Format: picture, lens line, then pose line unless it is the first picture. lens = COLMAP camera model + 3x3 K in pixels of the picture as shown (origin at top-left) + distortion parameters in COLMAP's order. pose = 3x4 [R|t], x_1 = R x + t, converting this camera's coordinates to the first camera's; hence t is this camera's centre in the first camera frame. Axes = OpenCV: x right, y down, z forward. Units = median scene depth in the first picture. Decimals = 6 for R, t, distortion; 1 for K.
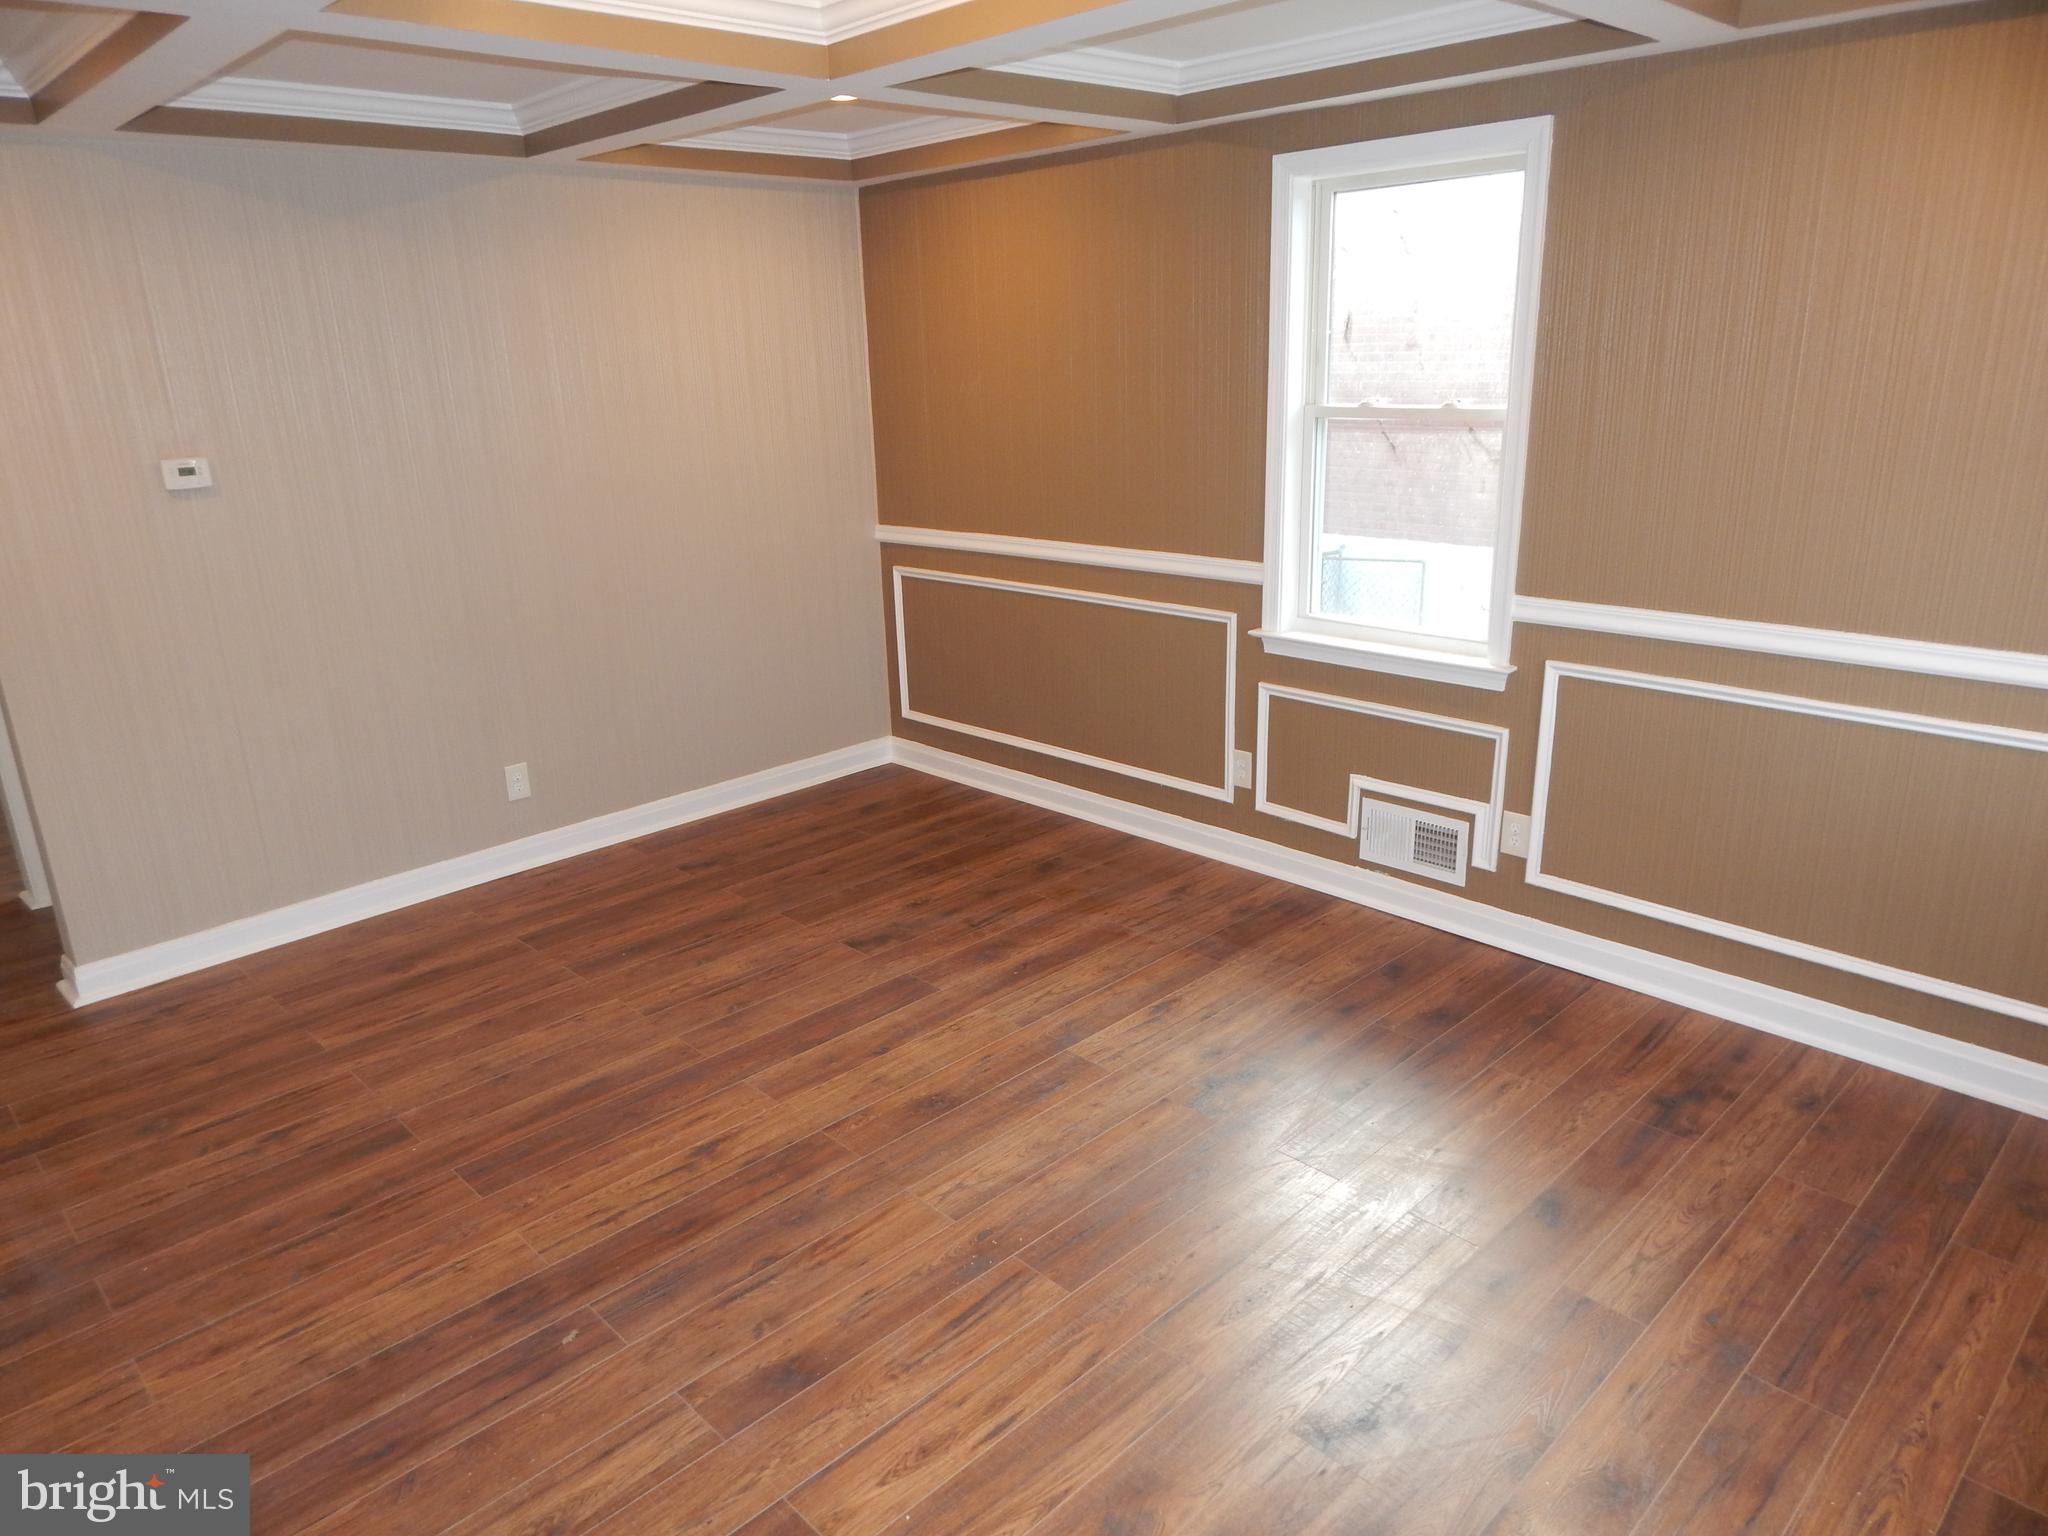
lens RADIAL K [[1357.2, 0, 998.1], [0, 1357.2, 751.3], [0, 0, 1]] dist [0.017136, -0.013557]
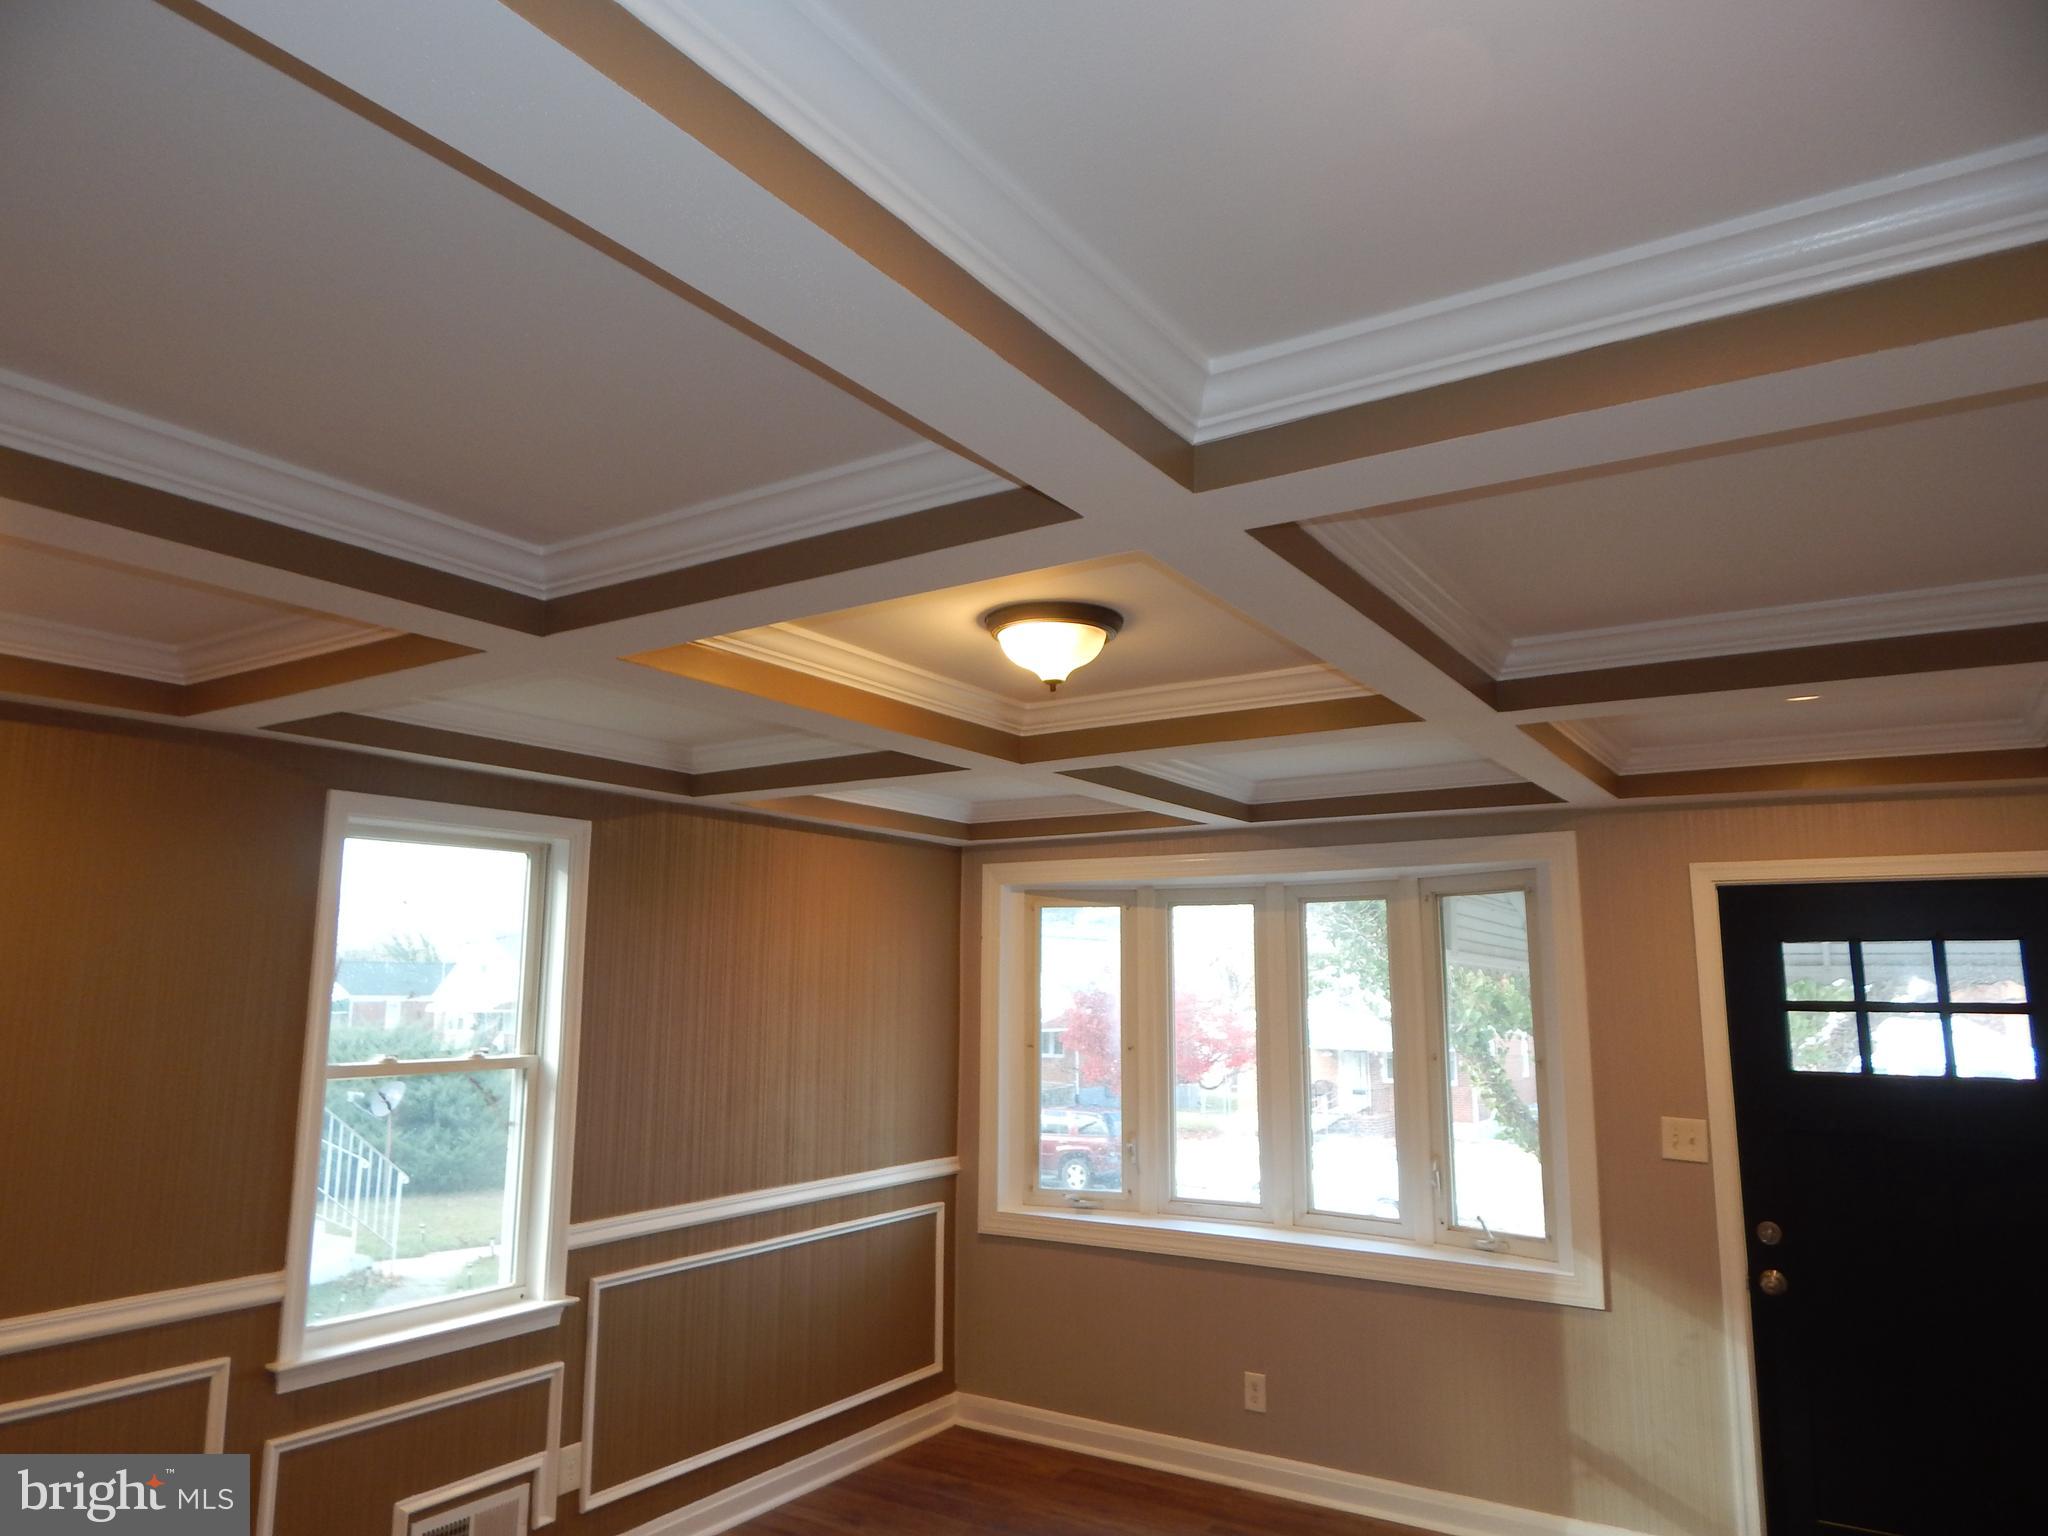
lens RADIAL K [[1322.5, 0, 969.6], [0, 1322.5, 767.6], [0, 0, 1]] dist [-0.001953, -0.001307]
pose [[-0.187221, 0.182176, 0.965277, -0.733166], [0.282799, 0.951046, -0.124640, -0.232236], [-0.940730, 0.249645, -0.229575, 0.825323]]
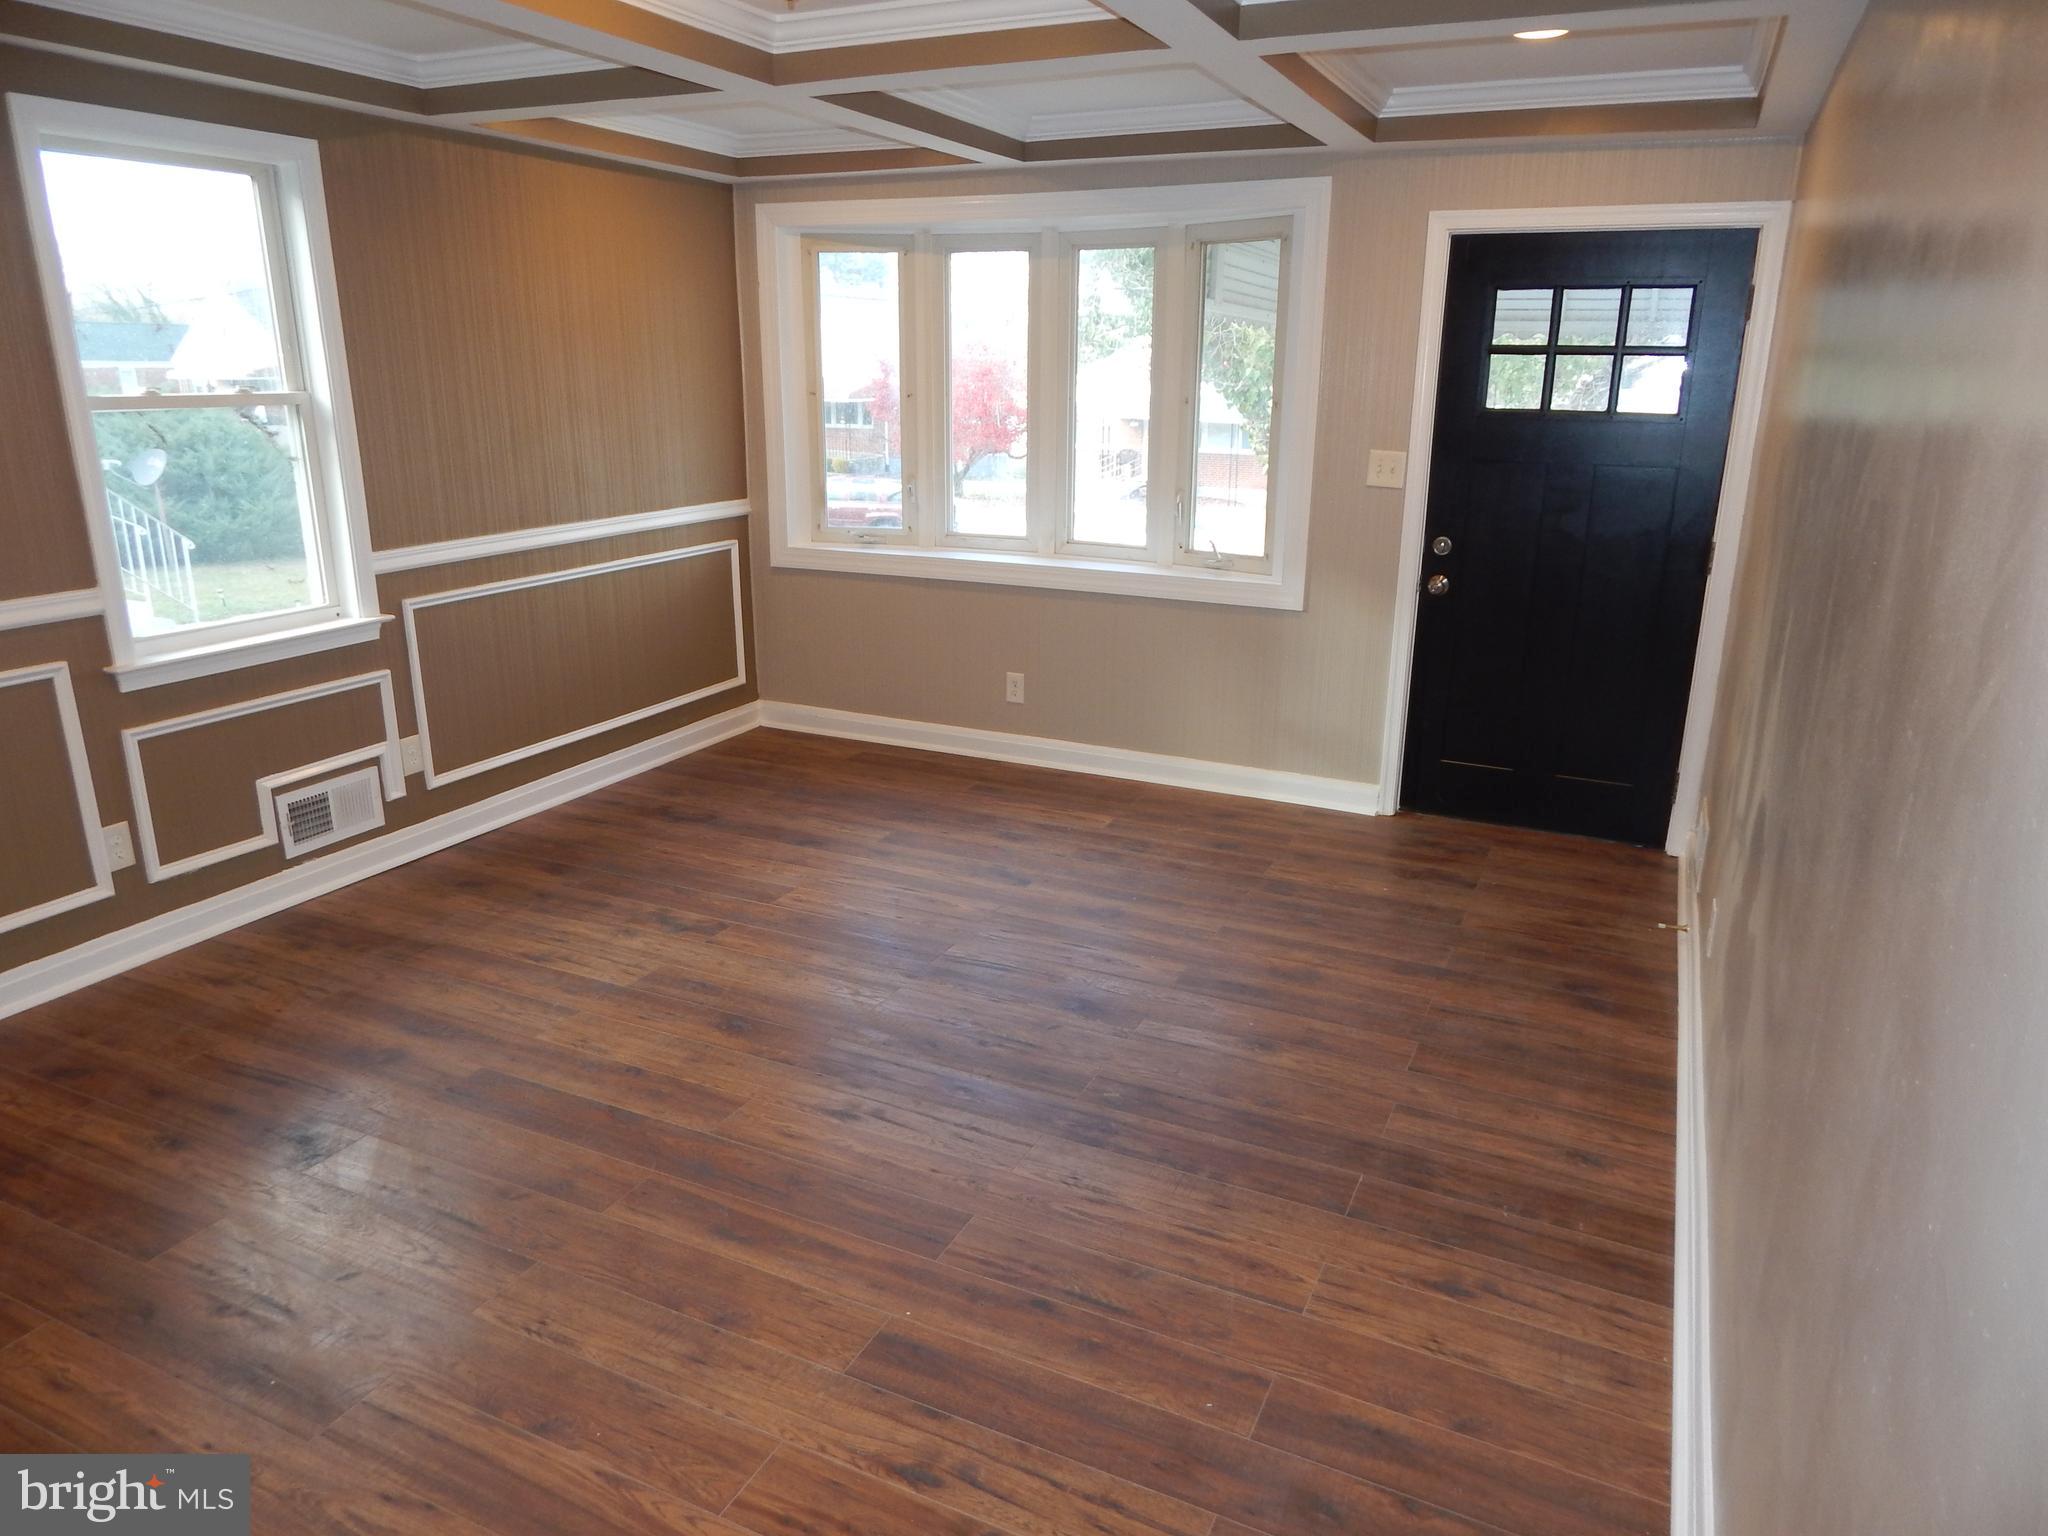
lens RADIAL K [[1344.8, 0, 1024.0], [0, 1344.8, 768.0], [0, 0, 1]] dist [0.004450, -0.005518]
pose [[-0.349515, -0.246297, 0.903978, -0.870796], [0.277875, 0.894170, 0.351063, -0.193031], [-0.894776, 0.373895, -0.244086, 0.824744]]
